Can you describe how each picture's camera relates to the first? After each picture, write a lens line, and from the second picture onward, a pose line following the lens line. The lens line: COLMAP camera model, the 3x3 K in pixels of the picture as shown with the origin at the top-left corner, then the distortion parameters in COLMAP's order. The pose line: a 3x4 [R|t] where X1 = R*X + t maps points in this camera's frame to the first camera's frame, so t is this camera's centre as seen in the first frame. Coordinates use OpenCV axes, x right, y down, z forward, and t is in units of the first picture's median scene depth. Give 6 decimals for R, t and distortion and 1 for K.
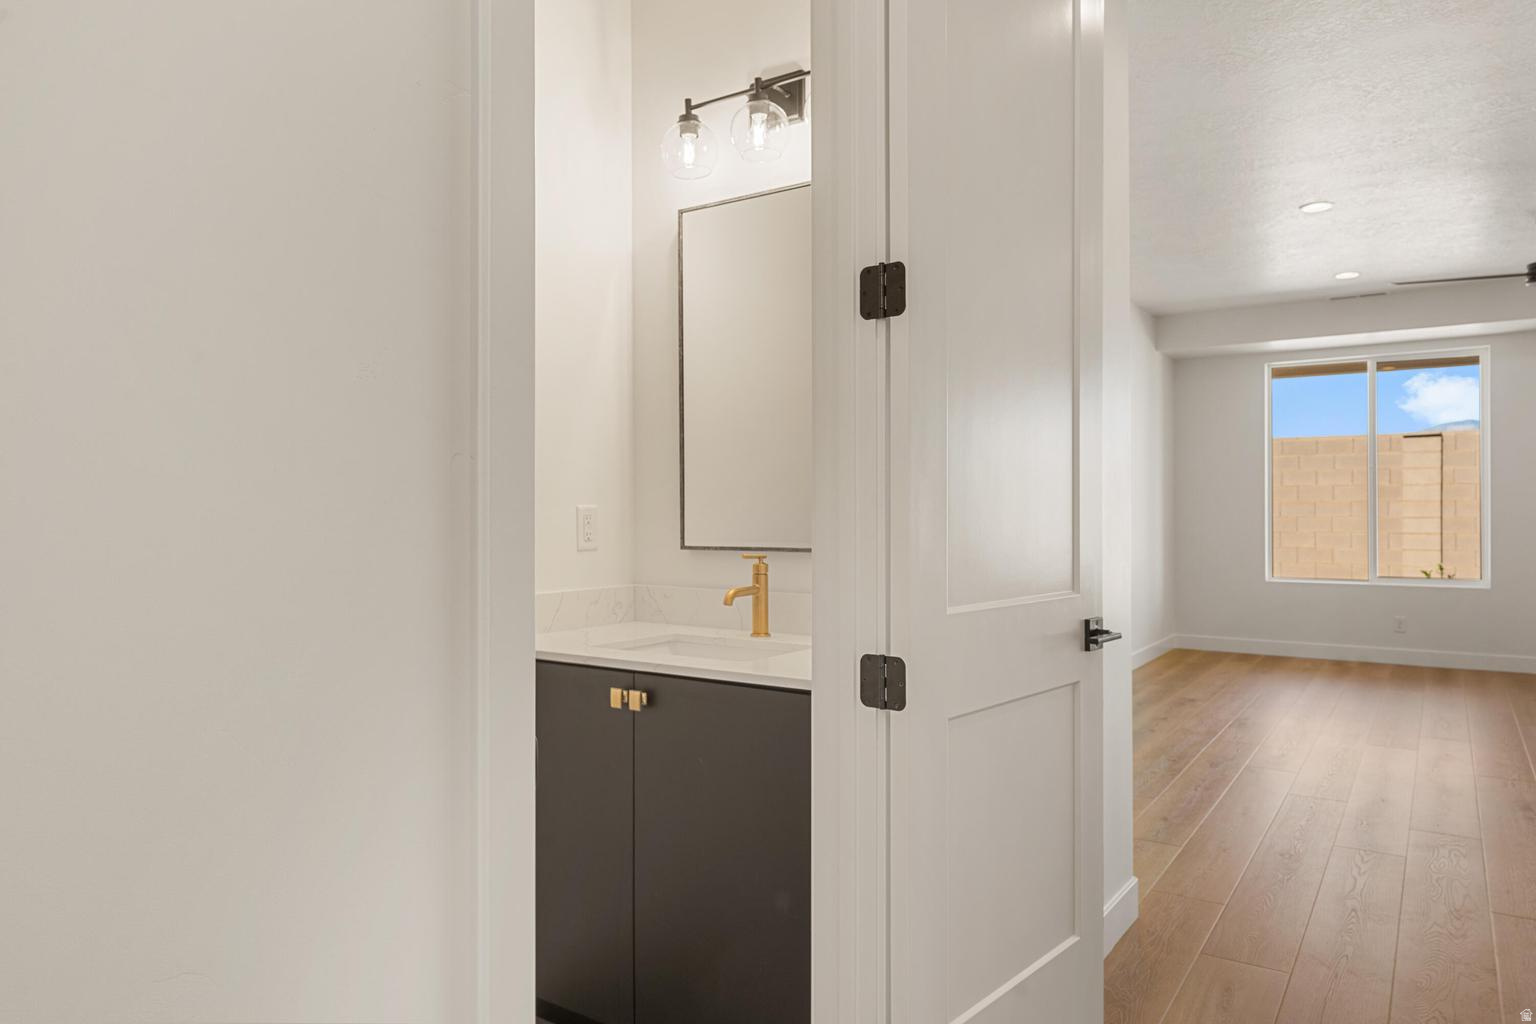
lens RADIAL K [[1024.5, 0, 753.4], [0, 1024.5, 514.9], [0, 0, 1]] dist [-0.003996, 0.010665]
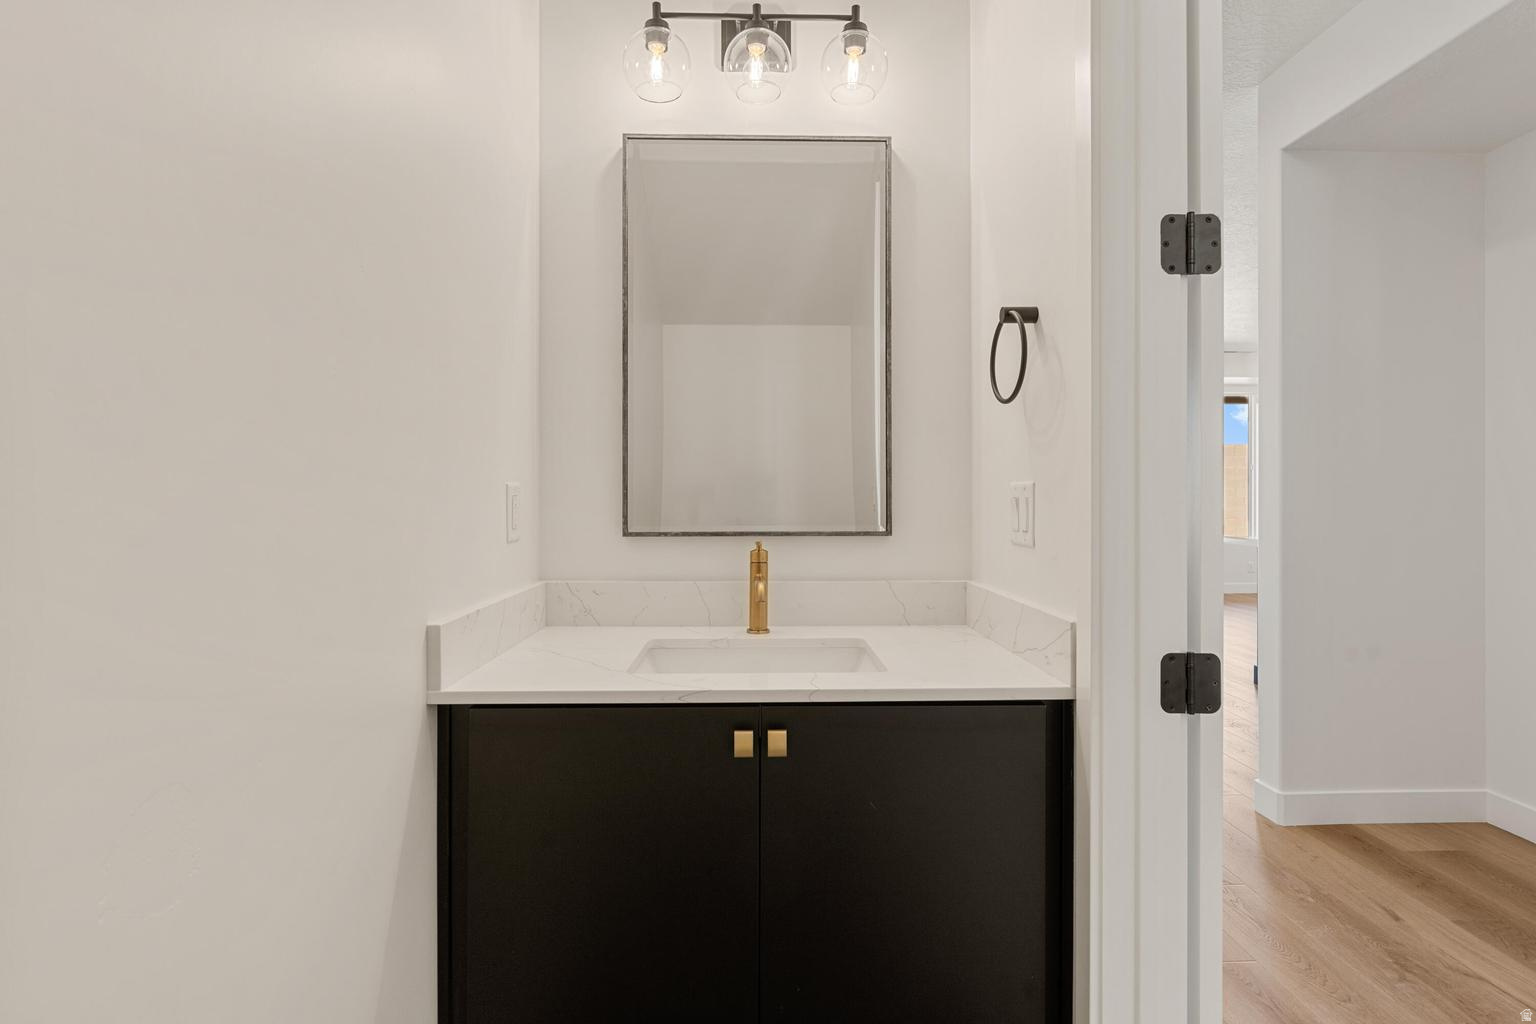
lens RADIAL K [[747.2, 0, 775.0], [0, 747.2, 498.4], [0, 0, 1]] dist [-0.005528, -0.000156]
pose [[0.797664, 0.002586, 0.603097, -0.372611], [-0.001711, 0.999996, -0.002025, 0.003538], [-0.603100, 0.000583, 0.797666, 0.473163]]
